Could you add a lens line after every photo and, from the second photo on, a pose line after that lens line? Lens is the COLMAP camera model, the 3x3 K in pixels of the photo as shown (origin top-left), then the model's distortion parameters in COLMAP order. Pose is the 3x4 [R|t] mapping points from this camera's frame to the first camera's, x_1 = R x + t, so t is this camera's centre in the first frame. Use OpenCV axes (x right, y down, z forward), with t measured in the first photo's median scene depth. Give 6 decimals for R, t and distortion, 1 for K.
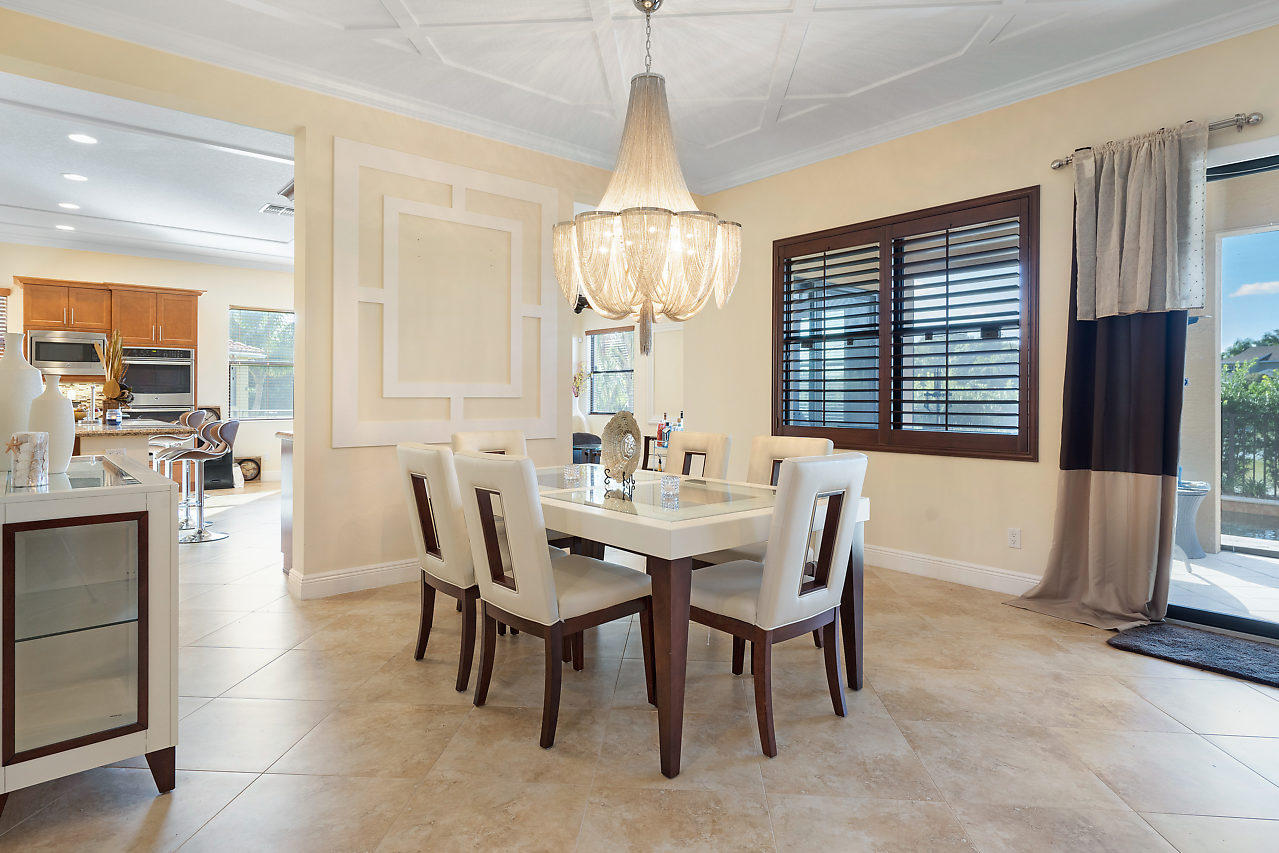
lens RADIAL K [[693.3, 0, 633.4], [0, 693.3, 402.2], [0, 0, 1]] dist [0.013576, 0.000372]
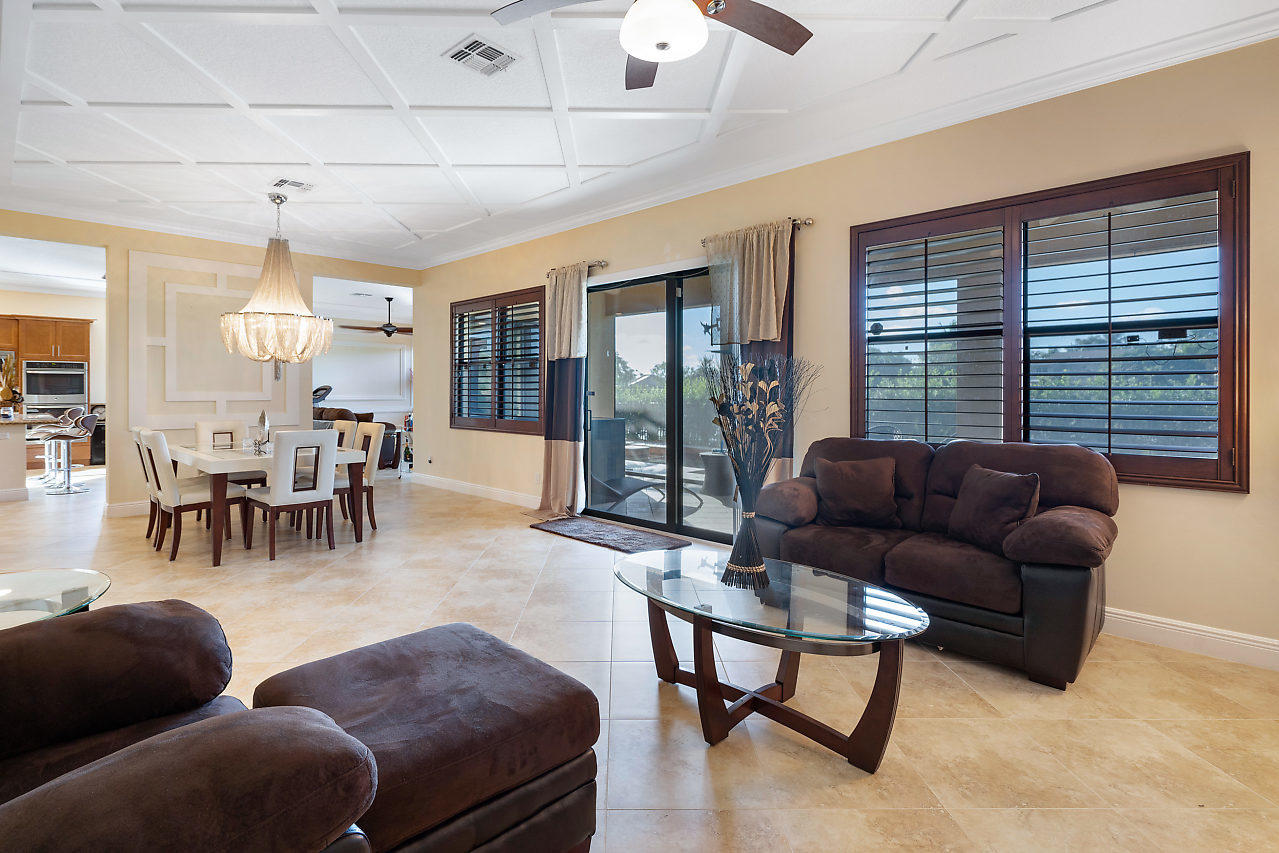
lens RADIAL K [[622.9, 0, 641.6], [0, 622.9, 388.9], [0, 0, 1]] dist [0.001268, 0.000523]
pose [[0.994999, 0.001457, 0.099872, 0.600750], [-0.000152, 0.999915, -0.013067, -0.015422], [-0.099882, 0.012986, 0.994914, -0.585868]]
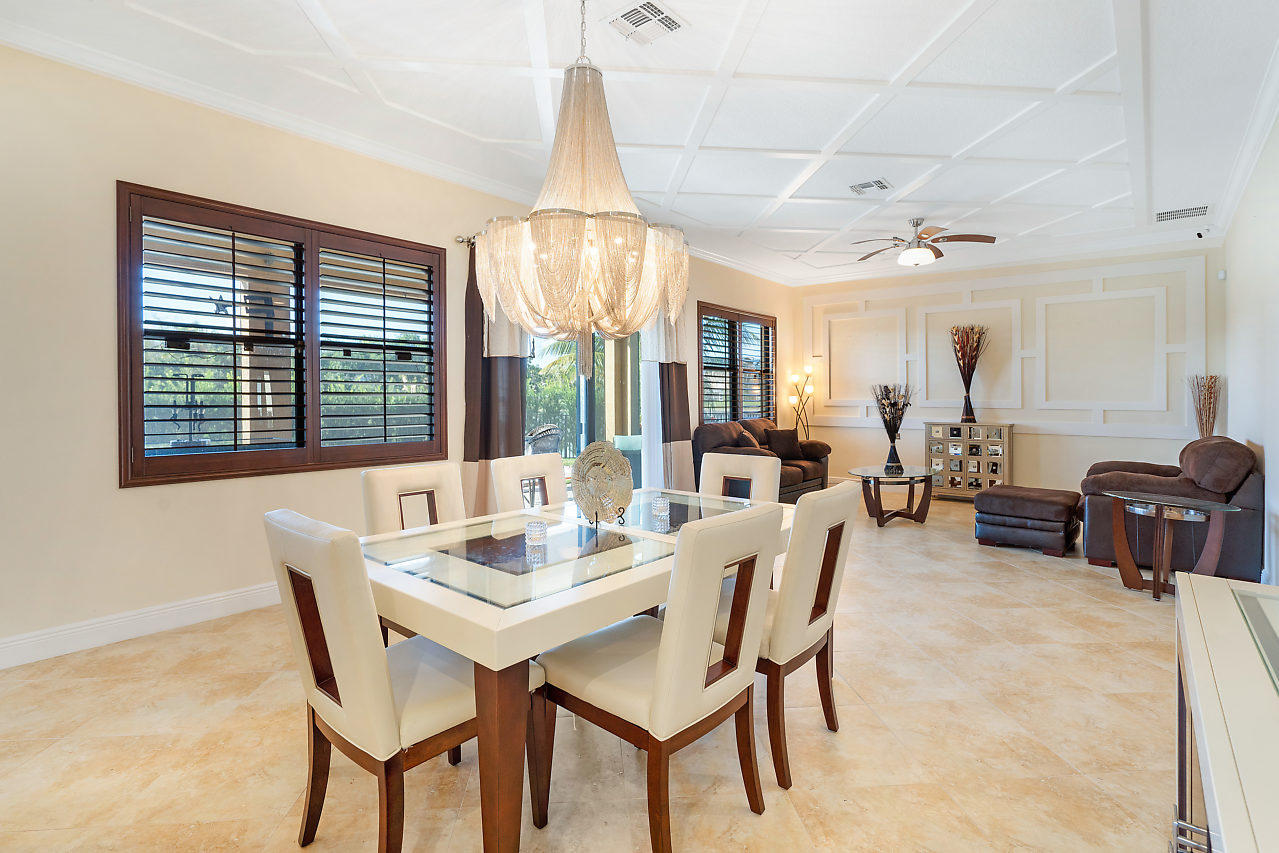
lens RADIAL K [[590.3, 0, 640.7], [0, 590.3, 398.8], [0, 0, 1]] dist [0.000494, -0.000187]
pose [[-0.150294, -0.004984, 0.988629, -0.514250], [0.013332, 0.999886, 0.007068, -0.027980], [-0.988551, 0.014243, -0.150211, 0.722275]]
